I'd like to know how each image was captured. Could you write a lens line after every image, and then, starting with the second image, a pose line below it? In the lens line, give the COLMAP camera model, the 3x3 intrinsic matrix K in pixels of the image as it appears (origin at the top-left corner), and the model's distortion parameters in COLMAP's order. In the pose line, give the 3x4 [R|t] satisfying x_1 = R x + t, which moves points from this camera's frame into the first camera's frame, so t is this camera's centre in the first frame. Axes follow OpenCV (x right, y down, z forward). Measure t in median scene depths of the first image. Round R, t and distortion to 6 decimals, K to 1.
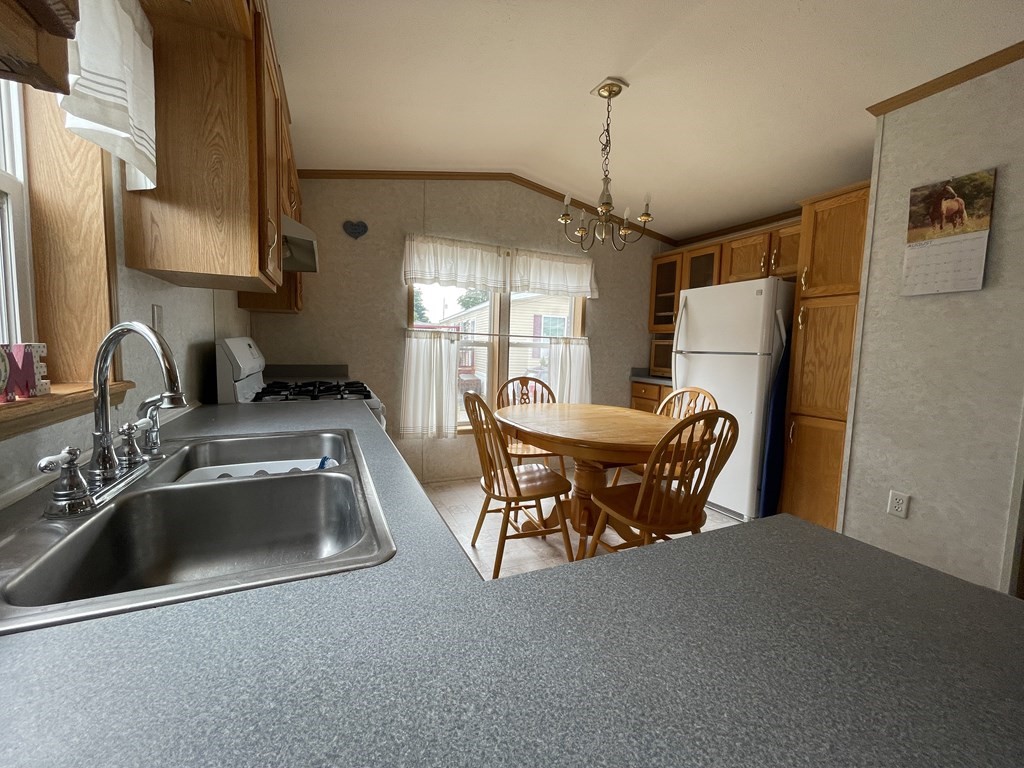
lens RADIAL K [[416.3, 0, 510.1], [0, 416.3, 384.4], [0, 0, 1]] dist [0.000620, -0.000606]
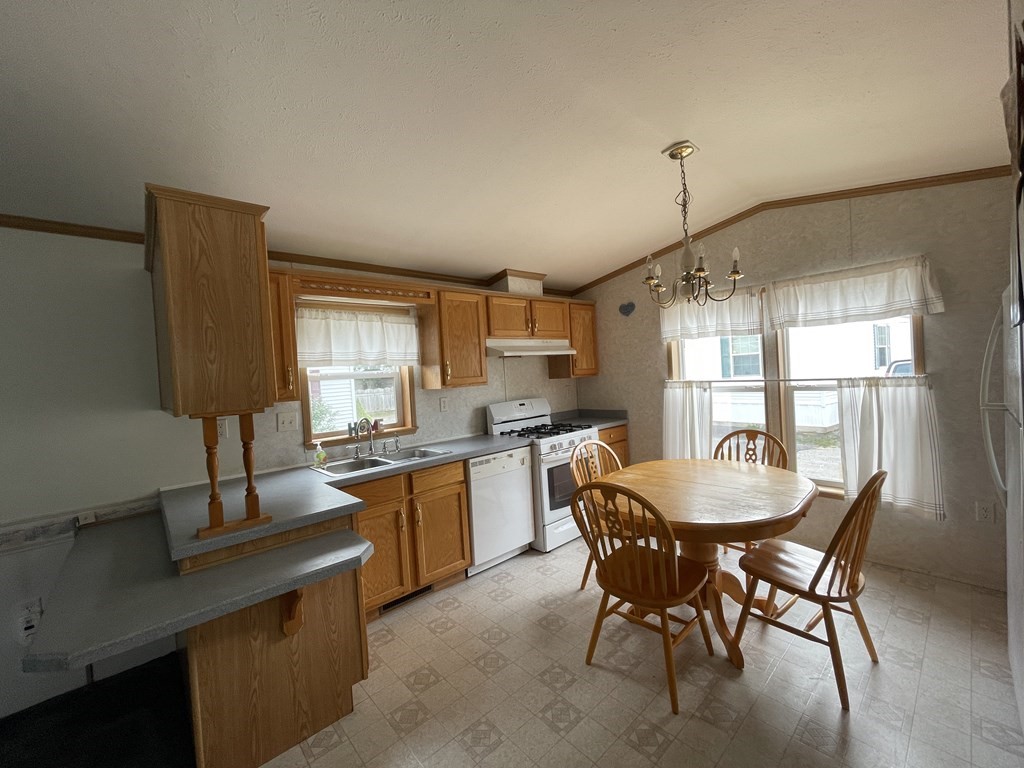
lens RADIAL K [[416.3, 0, 507.2], [0, 416.3, 381.4], [0, 0, 1]] dist [0.000620, -0.000606]
pose [[0.297167, -0.029593, -0.954367, 1.927992], [-0.020559, 0.999090, -0.037381, -0.204984], [0.954604, 0.030730, 0.296288, 0.601128]]
